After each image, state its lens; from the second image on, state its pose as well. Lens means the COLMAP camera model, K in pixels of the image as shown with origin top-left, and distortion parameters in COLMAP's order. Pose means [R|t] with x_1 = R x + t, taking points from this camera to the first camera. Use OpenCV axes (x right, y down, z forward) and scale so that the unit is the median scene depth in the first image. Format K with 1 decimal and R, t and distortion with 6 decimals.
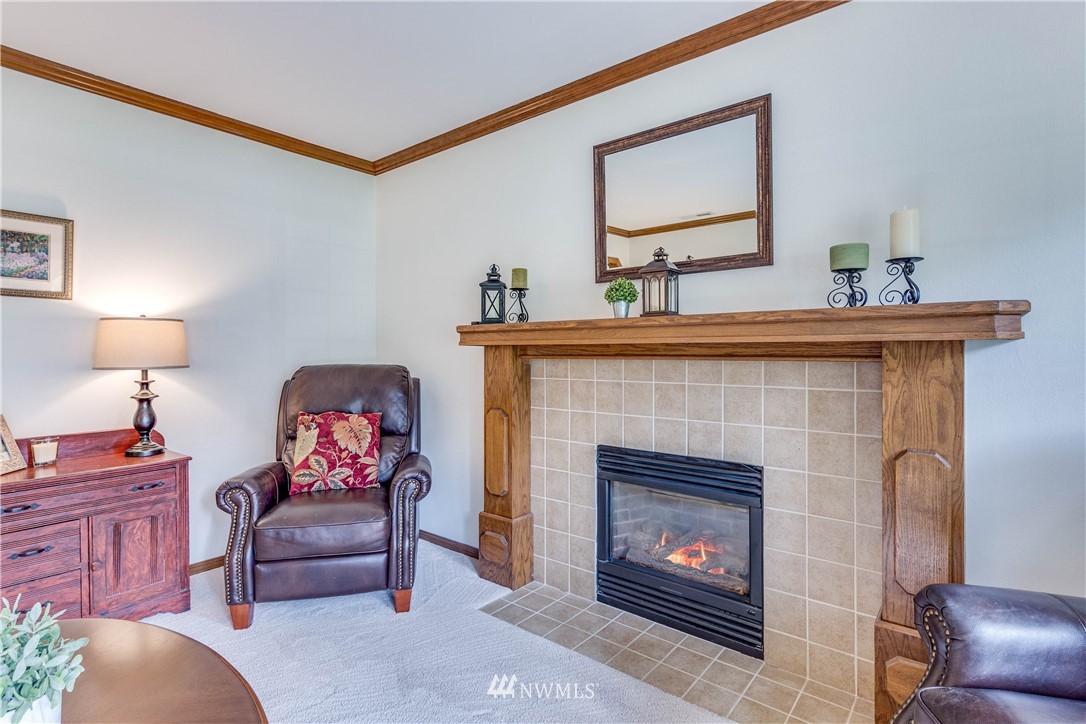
lens RADIAL K [[517.5, 0, 547.1], [0, 517.5, 359.8], [0, 0, 1]] dist [-0.004312, 0.000333]
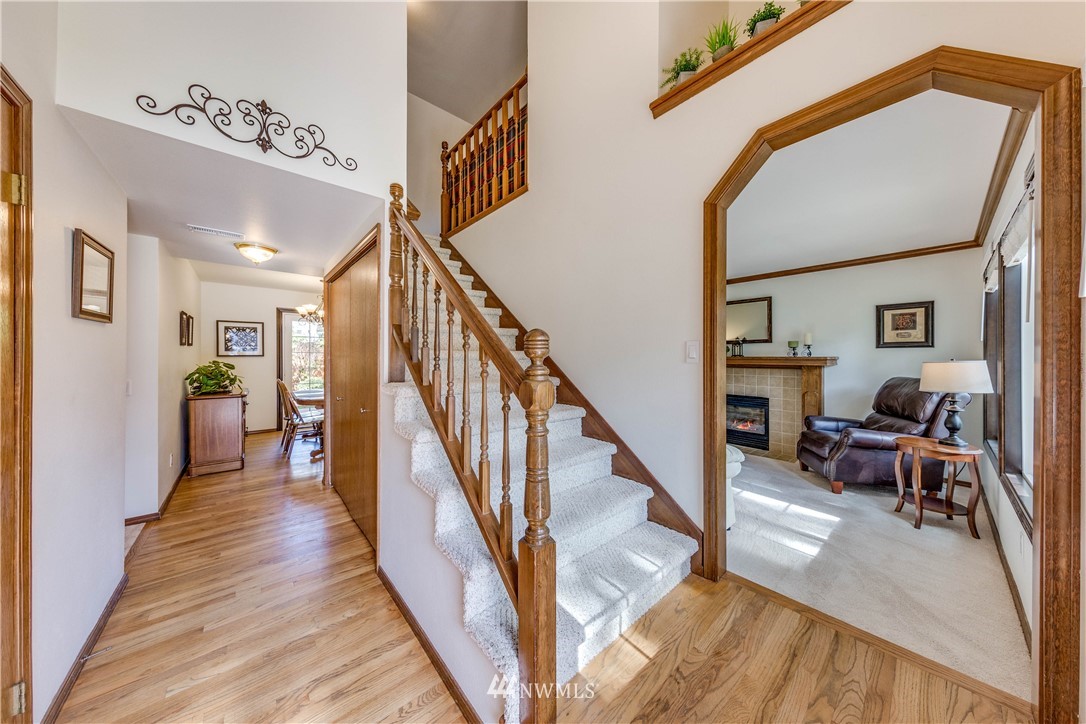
lens RADIAL K [[340.2, 0, 544.0], [0, 340.2, 359.5], [0, 0, 1]] dist [-0.000028, 0.000079]
pose [[0.985522, 0.003592, -0.169511, -0.666952], [-0.004150, 0.999987, -0.002940, -0.045973], [0.169498, 0.003601, 0.985524, -1.471879]]
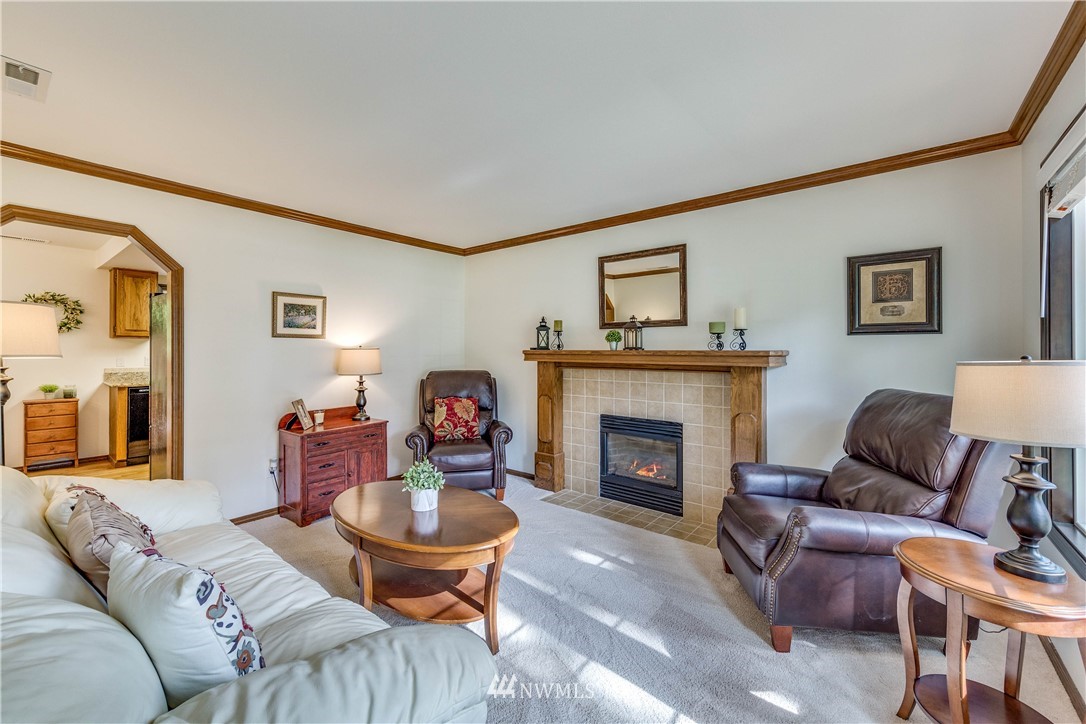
lens RADIAL K [[430.7, 0, 546.5], [0, 430.7, 354.1], [0, 0, 1]] dist [0.002741, 0.000034]
pose [[0.999932, 0.000311, 0.011686, -0.131773], [-0.000291, 0.999998, -0.001739, -0.059961], [-0.011686, 0.001736, 0.999930, -0.643773]]
